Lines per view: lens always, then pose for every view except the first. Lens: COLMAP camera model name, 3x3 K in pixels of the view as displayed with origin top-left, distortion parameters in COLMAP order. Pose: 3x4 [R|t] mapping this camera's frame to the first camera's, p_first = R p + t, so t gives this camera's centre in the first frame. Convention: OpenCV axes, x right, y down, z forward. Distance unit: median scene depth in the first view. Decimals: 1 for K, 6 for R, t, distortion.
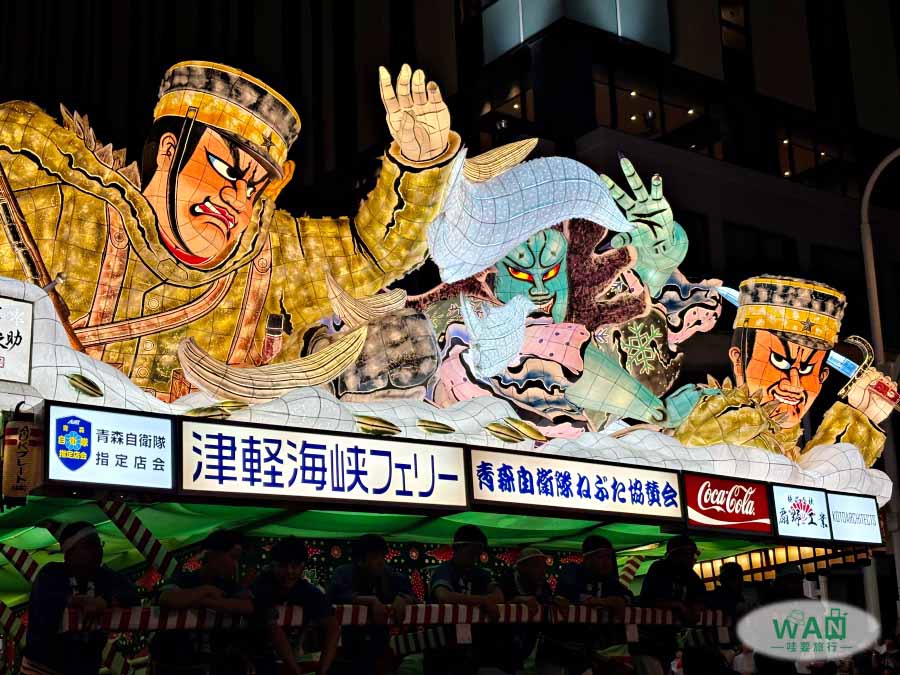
lens RADIAL K [[1339.2, 0, 450.0], [0, 1339.2, 337.5], [0, 0, 1]] dist [0.099479, -0.002119]
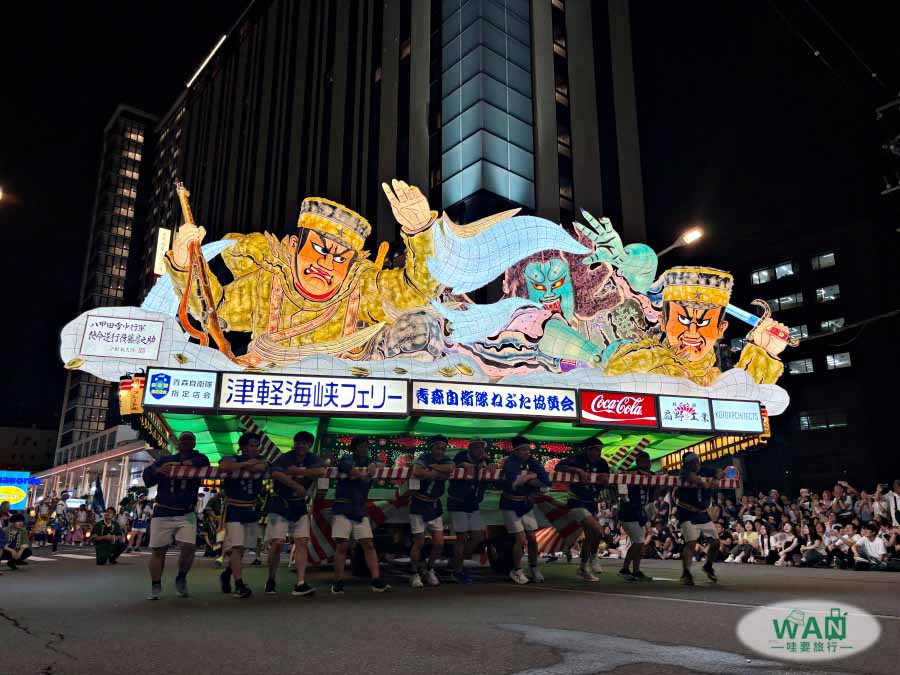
lens RADIAL K [[685.4, 0, 455.4], [0, 685.4, 331.2], [0, 0, 1]] dist [0.063511, -0.072996]
pose [[0.894811, -0.097679, -0.435628, 0.435509], [0.082315, 0.995139, -0.054055, 0.064932], [0.438791, 0.012510, 0.898502, 0.181549]]
